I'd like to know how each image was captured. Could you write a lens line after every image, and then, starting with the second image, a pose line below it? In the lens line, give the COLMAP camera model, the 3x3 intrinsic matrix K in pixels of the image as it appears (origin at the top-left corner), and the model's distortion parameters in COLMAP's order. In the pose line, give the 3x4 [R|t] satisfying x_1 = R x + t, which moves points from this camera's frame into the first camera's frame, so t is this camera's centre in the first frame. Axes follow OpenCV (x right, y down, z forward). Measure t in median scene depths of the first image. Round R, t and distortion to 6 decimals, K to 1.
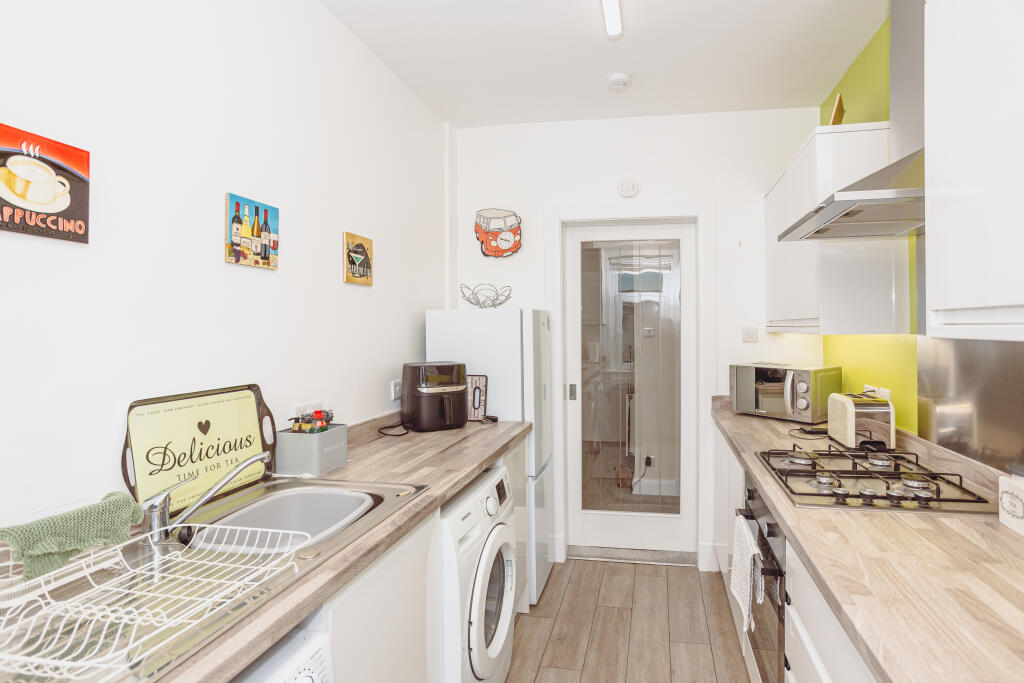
lens RADIAL K [[510.2, 0, 589.9], [0, 510.2, 331.4], [0, 0, 1]] dist [-0.003279, 0.000215]
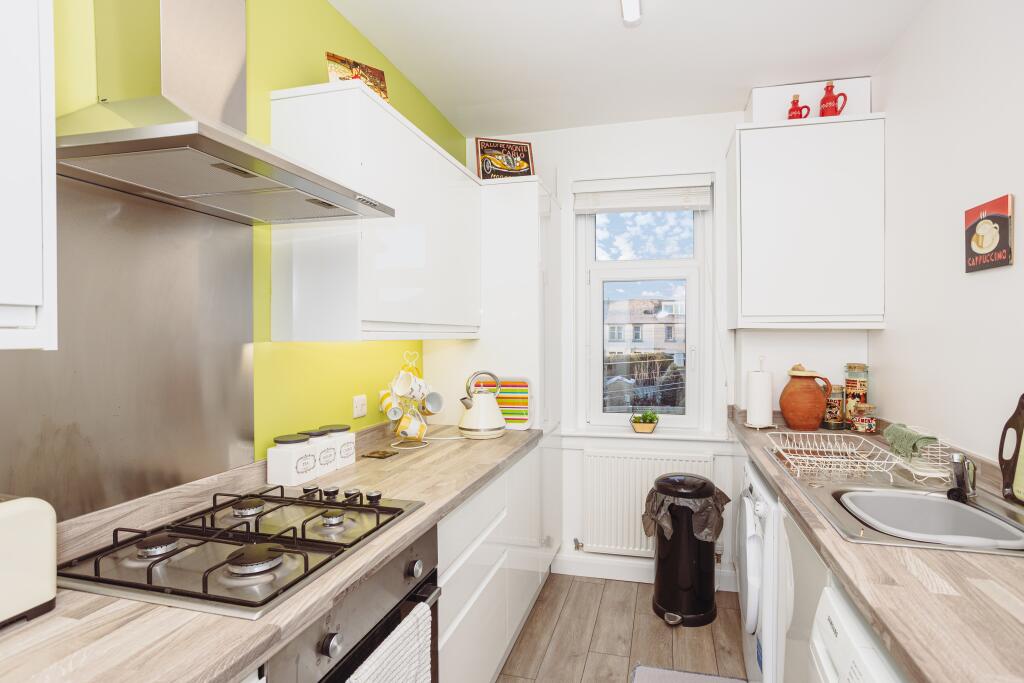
lens RADIAL K [[527.4, 0, 512.0], [0, 527.4, 341.5], [0, 0, 1]] dist [-0.050997, 0.036013]
pose [[-0.988038, 0.004155, 0.154153, 0.051045], [0.007121, 0.999800, 0.018695, -0.005485], [-0.154044, 0.019569, -0.987870, 1.673526]]
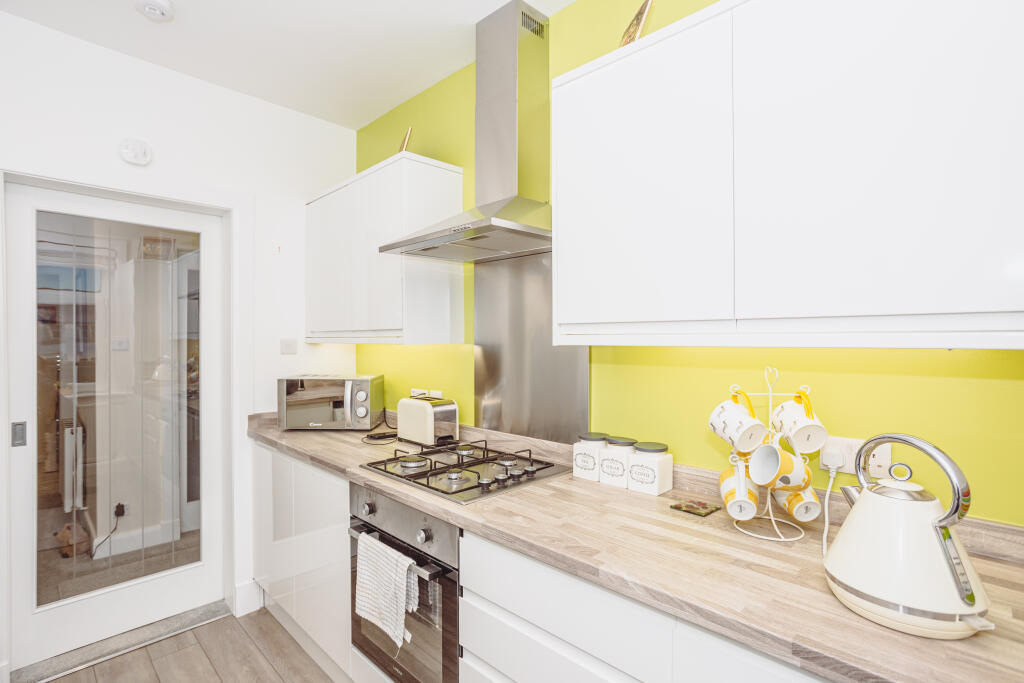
lens RADIAL K [[487.5, 0, 504.7], [0, 487.5, 340.6], [0, 0, 1]] dist [-0.044823, 0.027380]
pose [[0.614175, 0.003792, 0.789161, -0.284397], [0.001979, 0.999978, -0.006345, 0.006461], [-0.789168, 0.005458, 0.614154, 0.252870]]
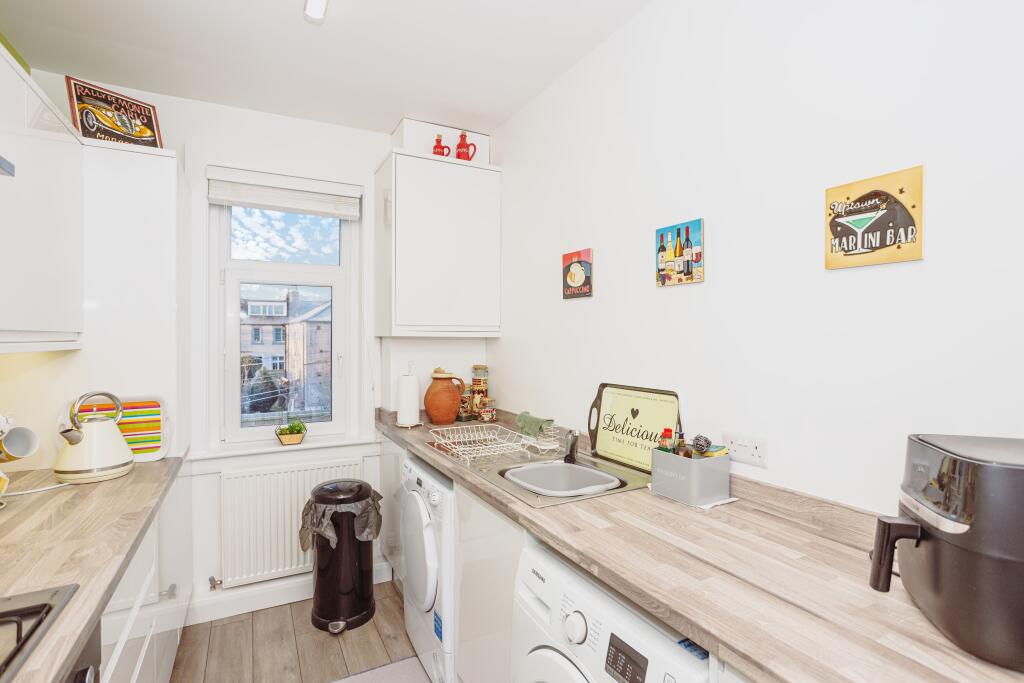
lens RADIAL K [[525.9, 0, 512.0], [0, 525.9, 341.5], [0, 0, 1]] dist [-0.059795, 0.048971]
pose [[-0.824674, 0.008470, -0.565546, 0.253832], [-0.001342, 0.999856, 0.016931, -0.022690], [0.565607, 0.014721, -0.824543, 1.636983]]
